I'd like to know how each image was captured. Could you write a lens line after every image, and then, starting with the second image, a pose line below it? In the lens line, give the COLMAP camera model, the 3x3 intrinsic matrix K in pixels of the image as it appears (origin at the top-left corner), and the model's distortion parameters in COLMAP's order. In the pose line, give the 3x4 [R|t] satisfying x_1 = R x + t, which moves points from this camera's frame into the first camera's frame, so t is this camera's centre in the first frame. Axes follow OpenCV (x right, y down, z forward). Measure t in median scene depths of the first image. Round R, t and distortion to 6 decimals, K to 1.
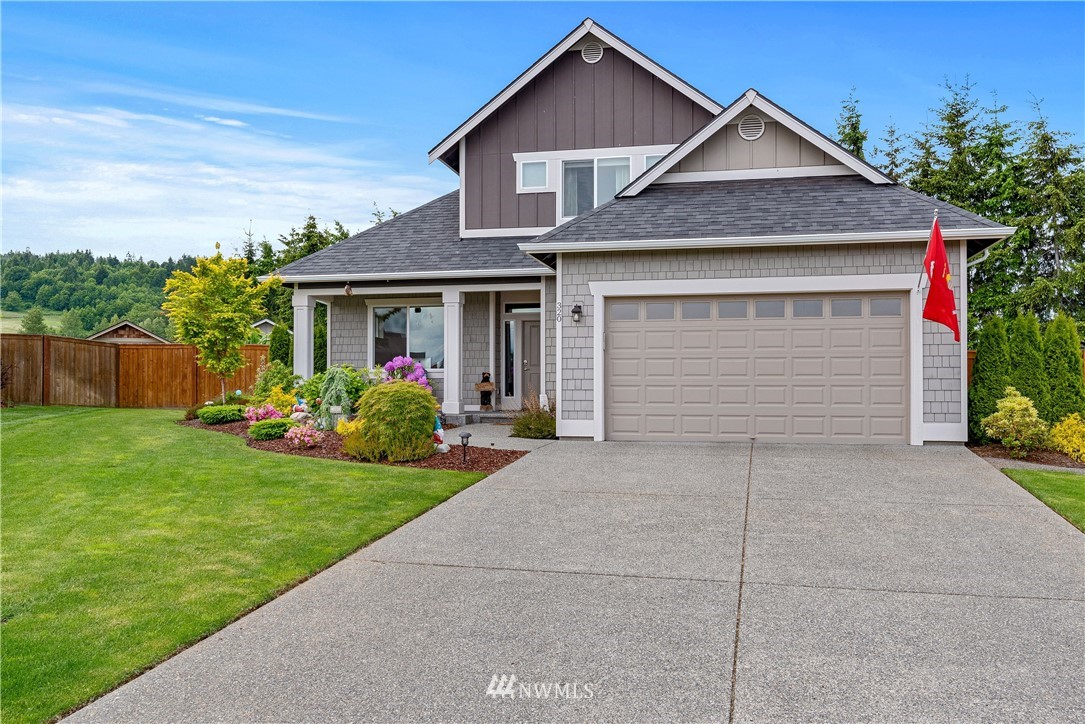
lens RADIAL K [[1002.0, 0, 542.5], [0, 1002.0, 362.0], [0, 0, 1]] dist [0.032447, 0.008869]
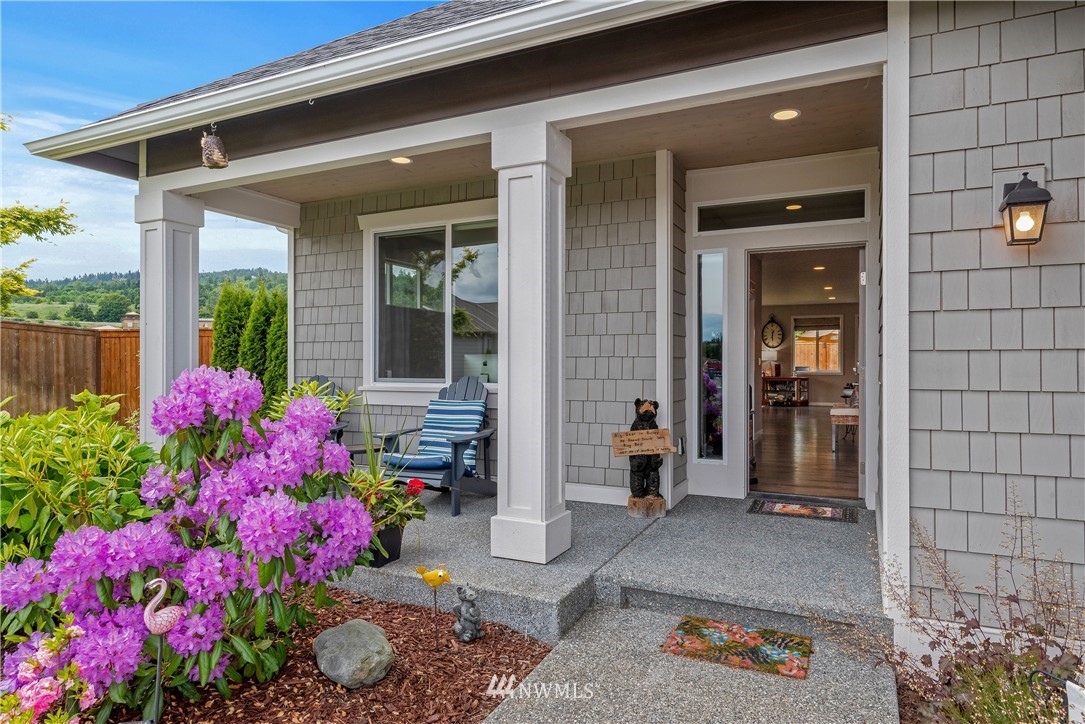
lens RADIAL K [[647.7, 0, 542.5], [0, 647.7, 362.0], [0, 0, 1]] dist [-0.000037, -0.000074]
pose [[0.975747, 0.000201, -0.218900, -0.044549], [0.005692, 0.999638, 0.026291, -0.008435], [0.218826, -0.026900, 0.975393, 0.816535]]
